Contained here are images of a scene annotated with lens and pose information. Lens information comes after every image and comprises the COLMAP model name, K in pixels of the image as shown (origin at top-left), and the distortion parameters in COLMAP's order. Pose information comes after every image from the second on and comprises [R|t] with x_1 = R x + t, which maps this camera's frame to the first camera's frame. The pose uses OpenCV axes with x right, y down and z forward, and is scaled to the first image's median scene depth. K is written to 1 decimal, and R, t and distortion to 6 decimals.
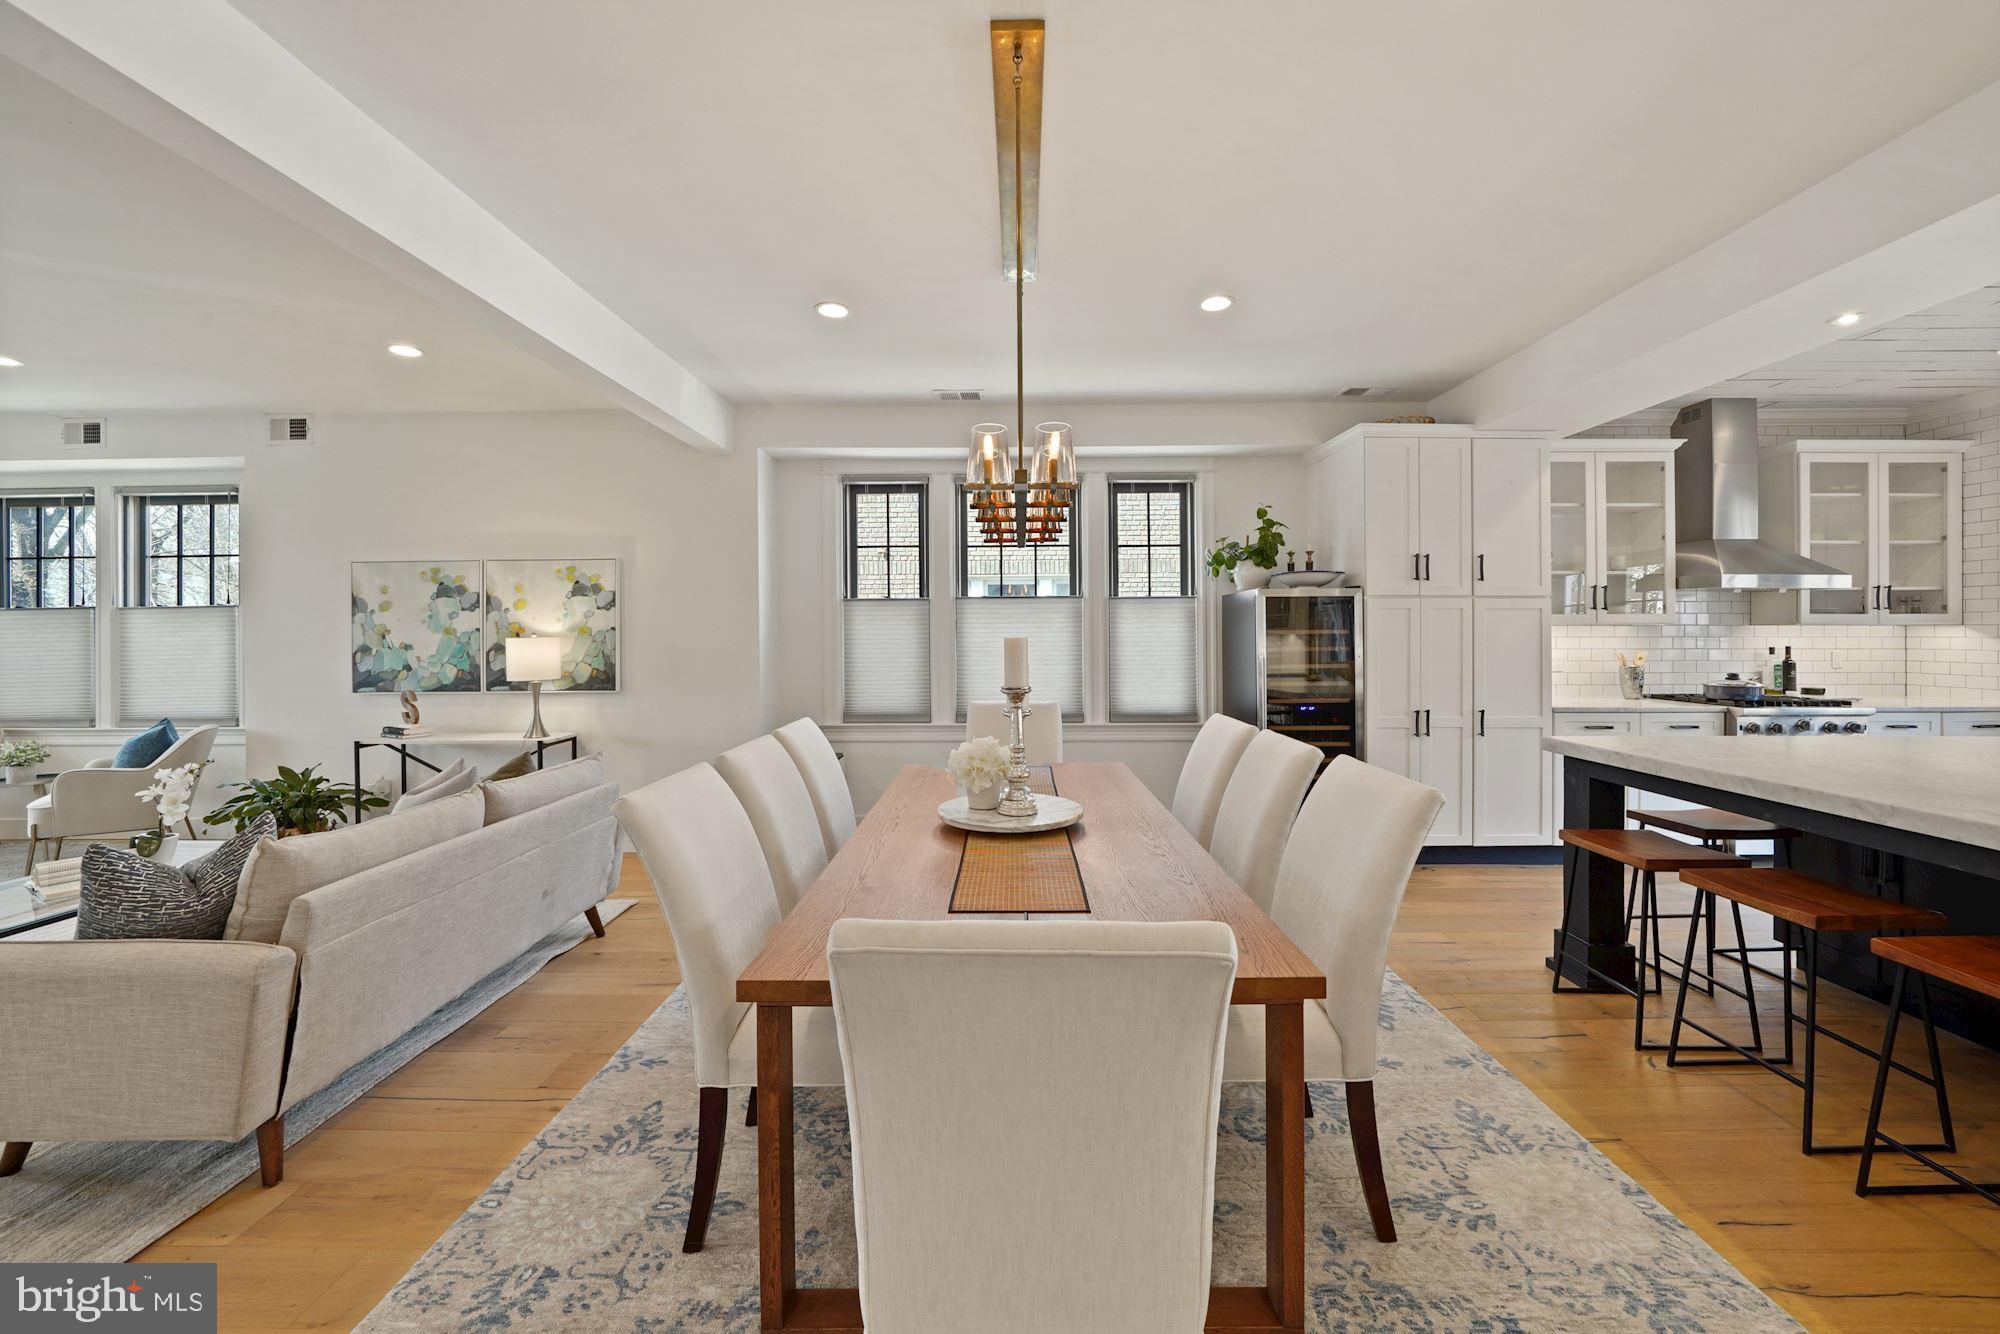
lens RADIAL K [[745.8, 0, 1004.0], [0, 745.8, 647.2], [0, 0, 1]] dist [-0.001409, -0.000072]
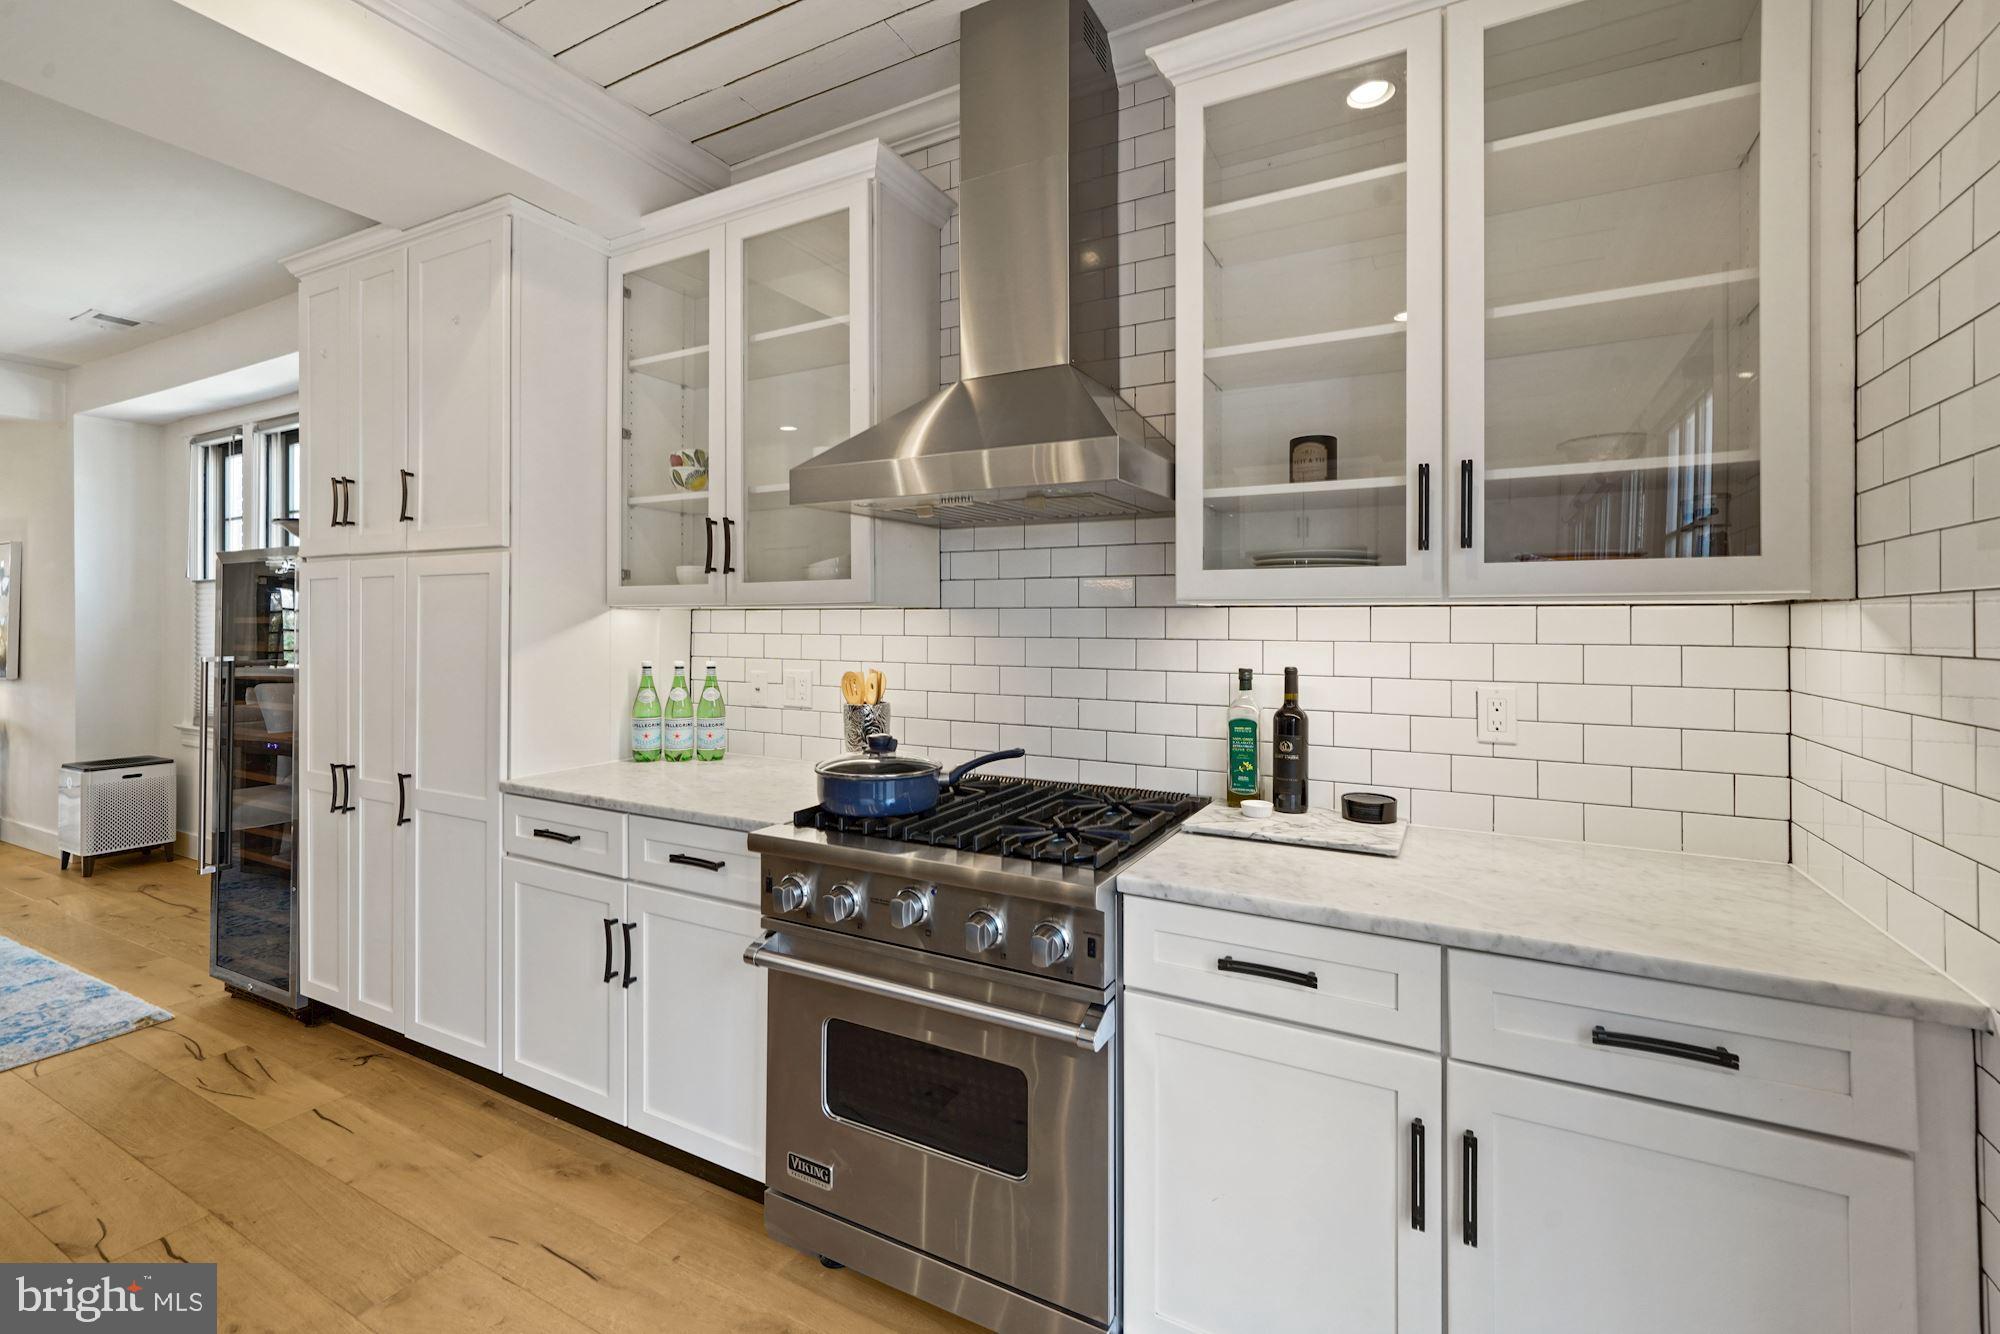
lens RADIAL K [[839.5, 0, 1004.0], [0, 839.5, 628.6], [0, 0, 1]] dist [0.000100, 0.000005]
pose [[0.880956, 0.011260, -0.473065, 1.119494], [-0.012039, 0.999927, 0.001380, -0.018086], [0.473046, 0.004480, 0.881027, 0.599555]]
